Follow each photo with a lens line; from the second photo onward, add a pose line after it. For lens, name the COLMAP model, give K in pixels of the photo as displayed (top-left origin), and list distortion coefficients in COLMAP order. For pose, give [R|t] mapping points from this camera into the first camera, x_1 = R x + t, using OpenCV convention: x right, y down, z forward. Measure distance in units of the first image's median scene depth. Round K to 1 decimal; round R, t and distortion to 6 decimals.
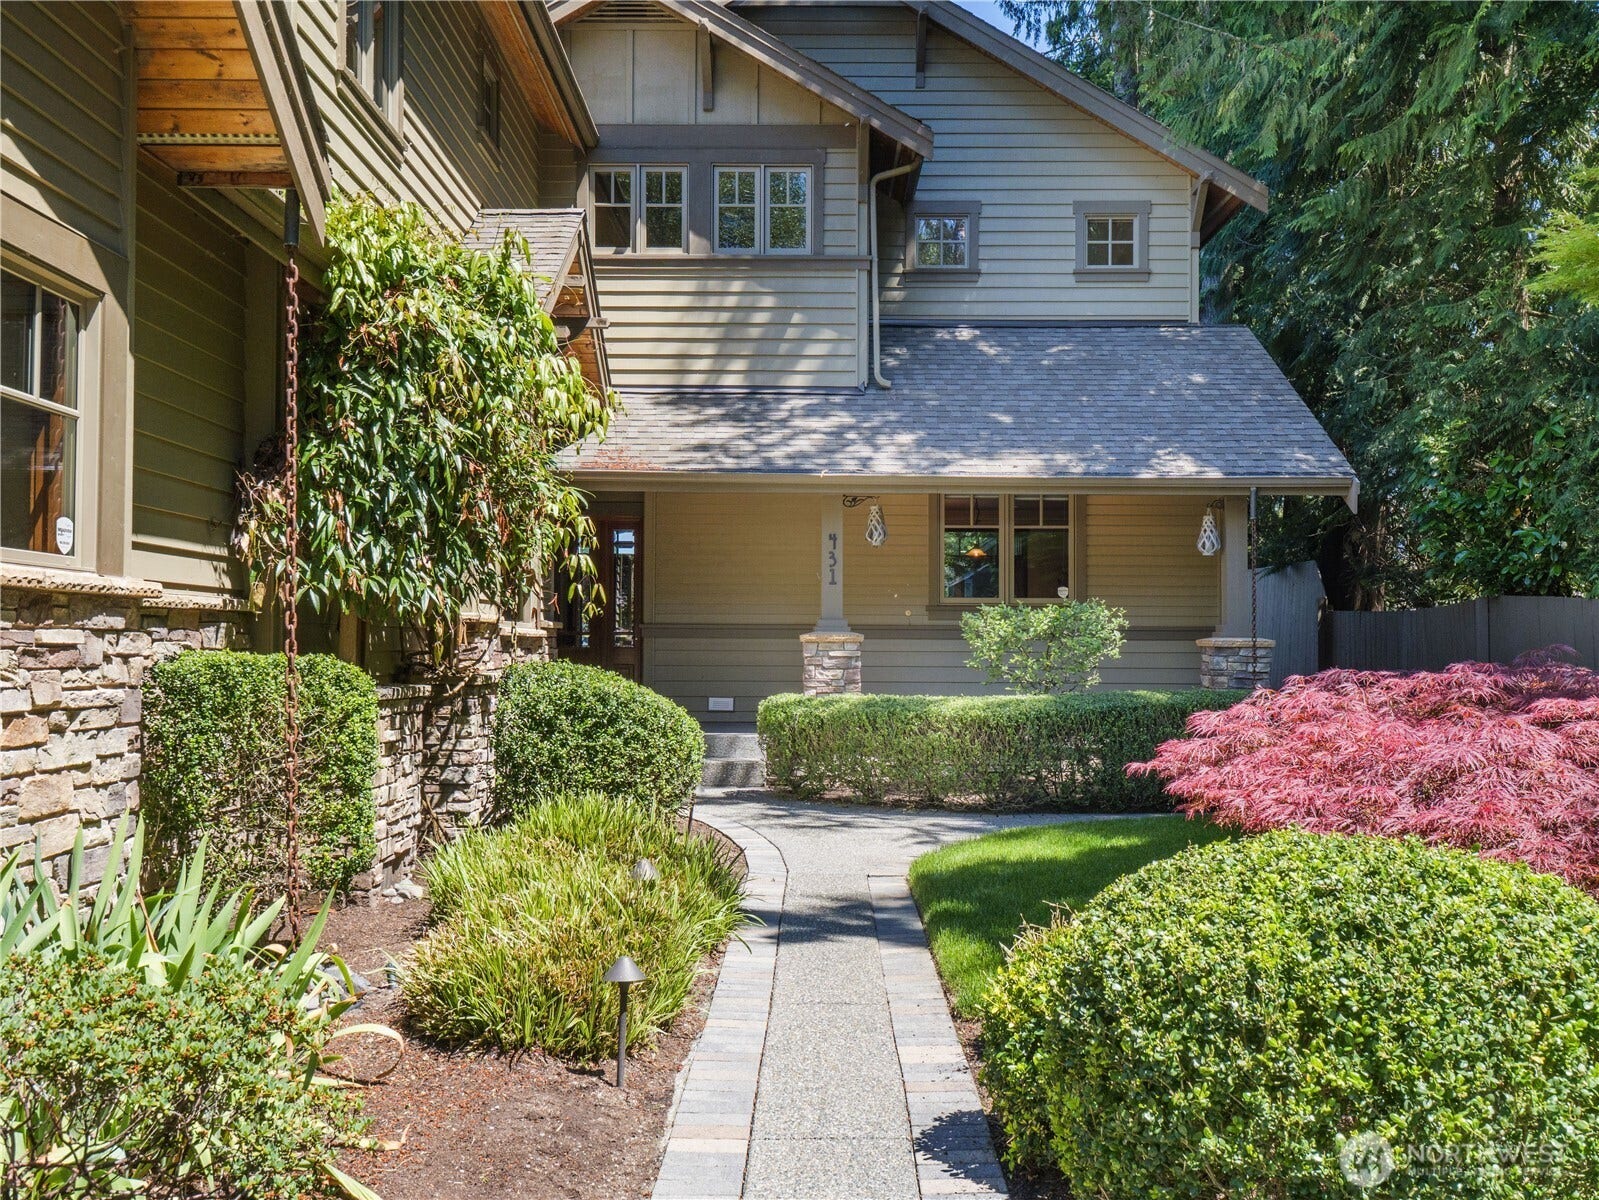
lens RADIAL K [[1606.9, 0, 799.5], [0, 1606.9, 600.0], [0, 0, 1]] dist [0.042884, -0.019168]
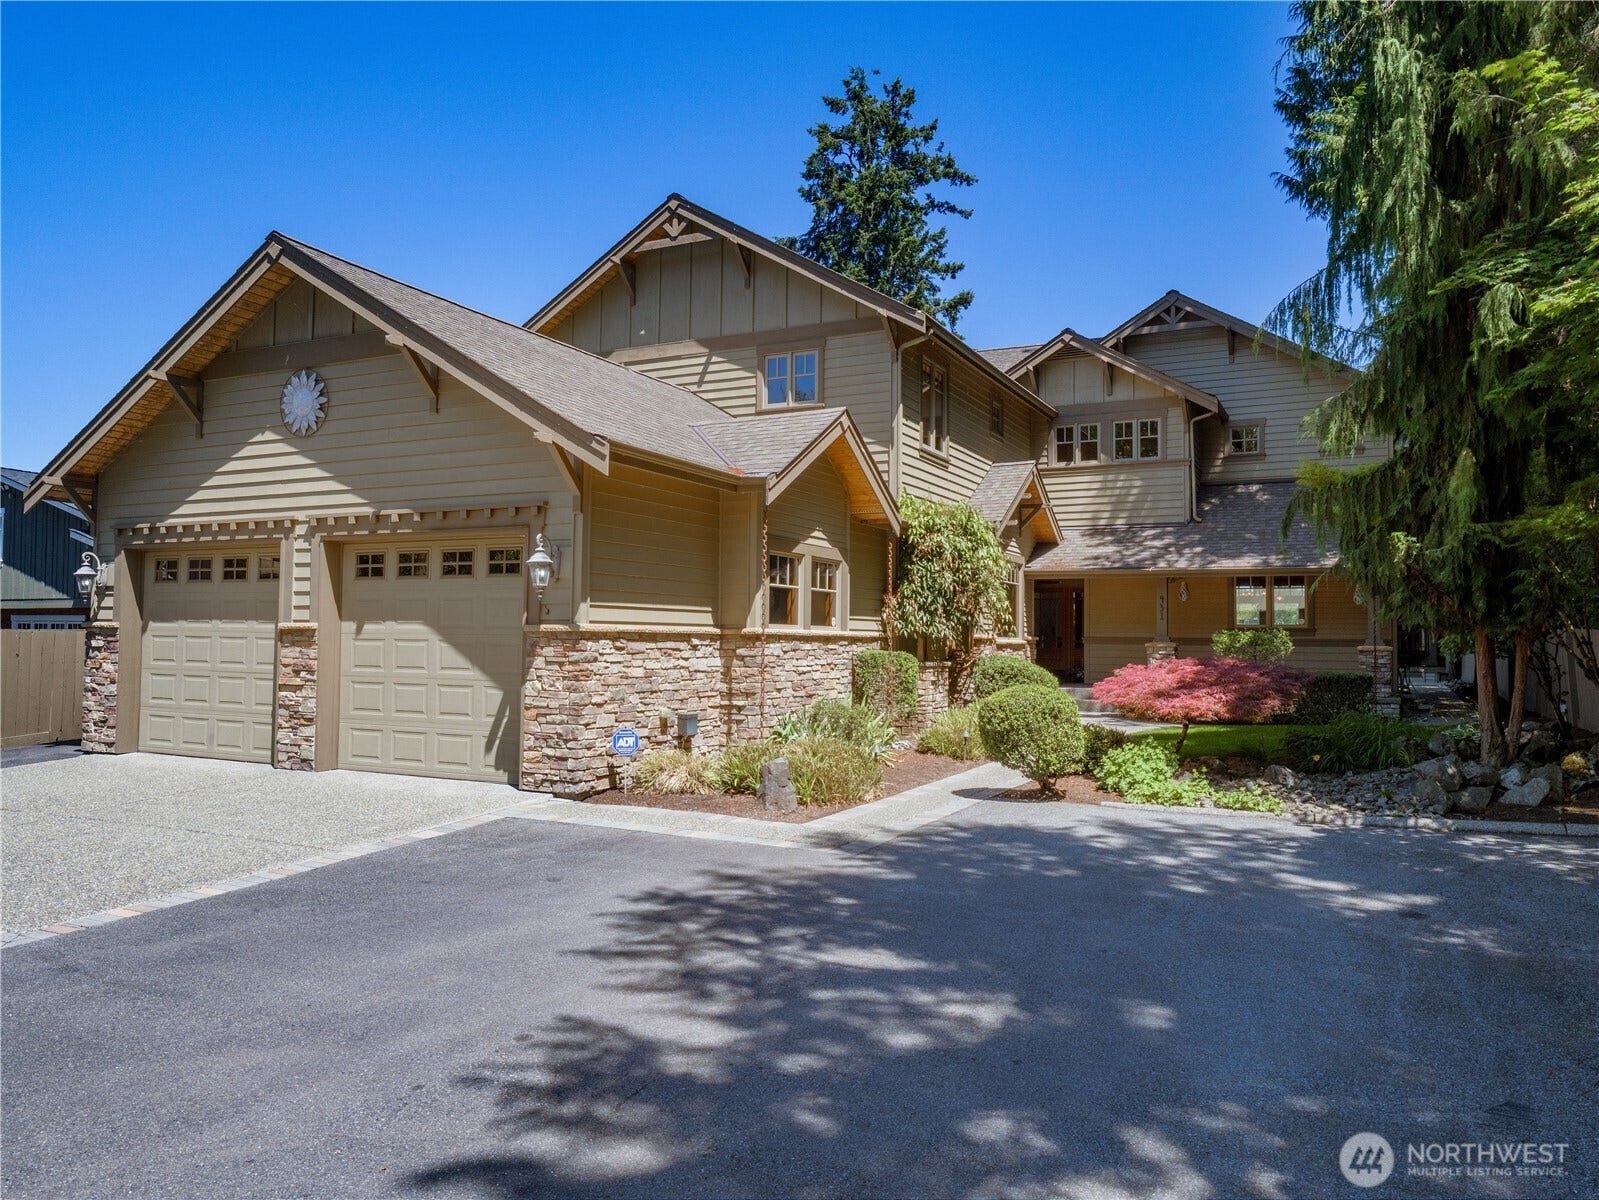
lens RADIAL K [[1146.4, 0, 834.4], [0, 1146.4, 603.2], [0, 0, 1]] dist [-0.041184, 0.003048]
pose [[0.909057, -0.008281, -0.416588, 0.268010], [0.005655, 0.999956, -0.007538, -0.023207], [0.416632, 0.004496, 0.909064, -0.579334]]
